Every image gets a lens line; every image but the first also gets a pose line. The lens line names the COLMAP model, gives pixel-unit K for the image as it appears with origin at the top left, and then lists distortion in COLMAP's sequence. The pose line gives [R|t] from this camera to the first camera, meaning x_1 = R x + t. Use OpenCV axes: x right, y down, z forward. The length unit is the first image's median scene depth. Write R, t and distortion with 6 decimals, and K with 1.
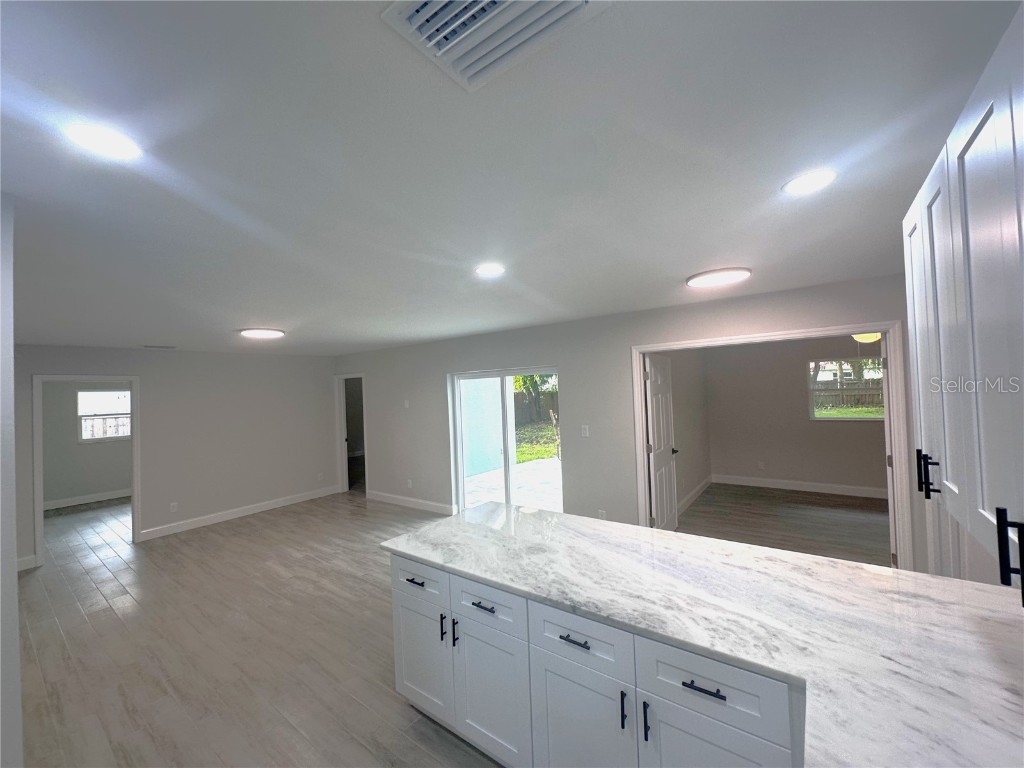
lens RADIAL K [[407.6, 0, 512.0], [0, 407.6, 384.0], [0, 0, 1]] dist [-0.001781, 0.000021]
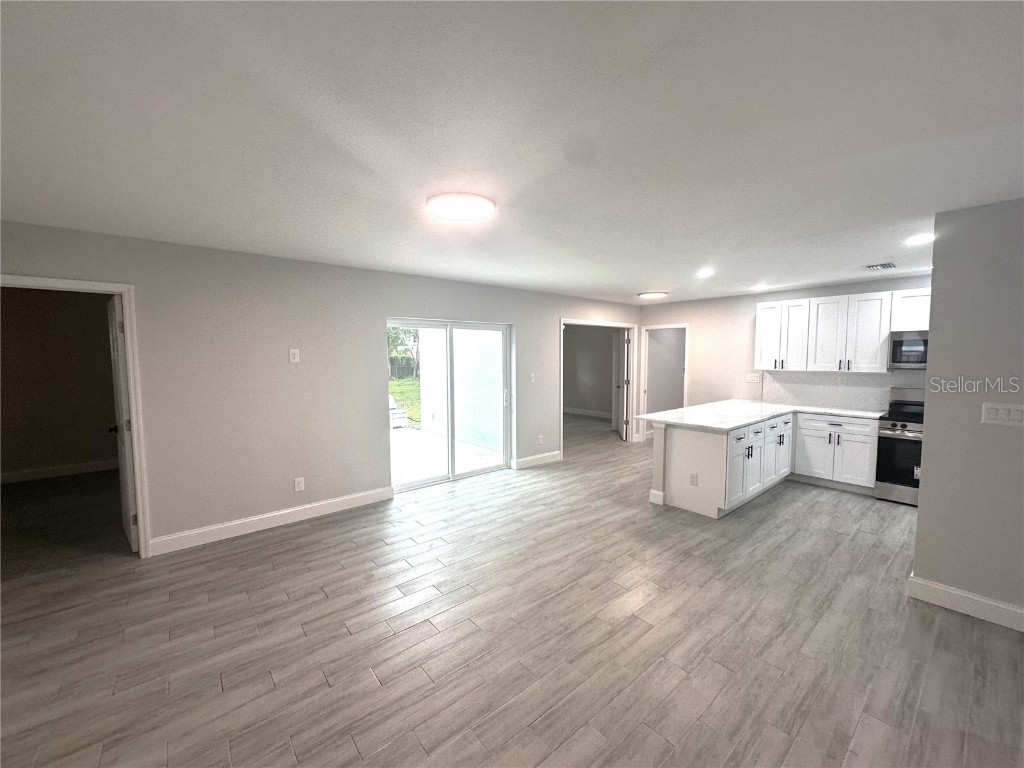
lens RADIAL K [[407.6, 0, 512.0], [0, 407.6, 384.0], [0, 0, 1]] dist [-0.001781, 0.000021]
pose [[0.227171, -0.027197, 0.973475, -0.928523], [-0.020090, 0.999266, 0.032605, 0.077215], [-0.973648, -0.026964, 0.226458, 0.648984]]
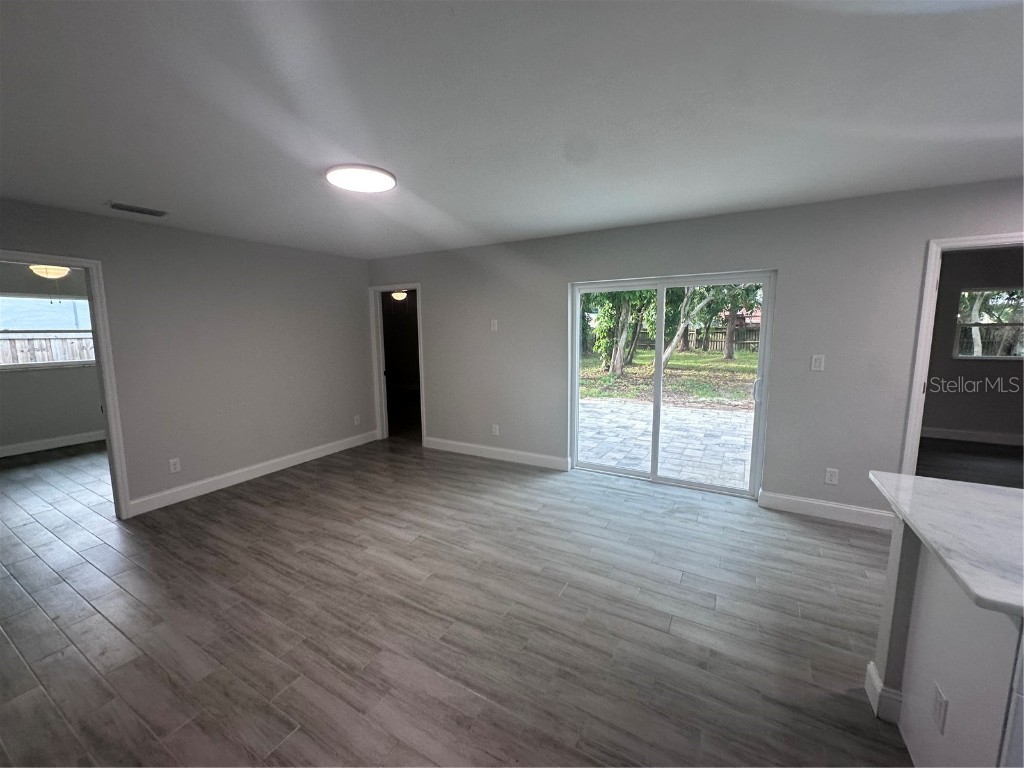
lens RADIAL K [[407.6, 0, 512.0], [0, 407.6, 384.0], [0, 0, 1]] dist [-0.001781, 0.000021]
pose [[0.991681, 0.013627, 0.127998, -0.381160], [-0.032075, 0.989175, 0.143193, 0.056307], [-0.124662, -0.146107, 0.981383, 0.299405]]
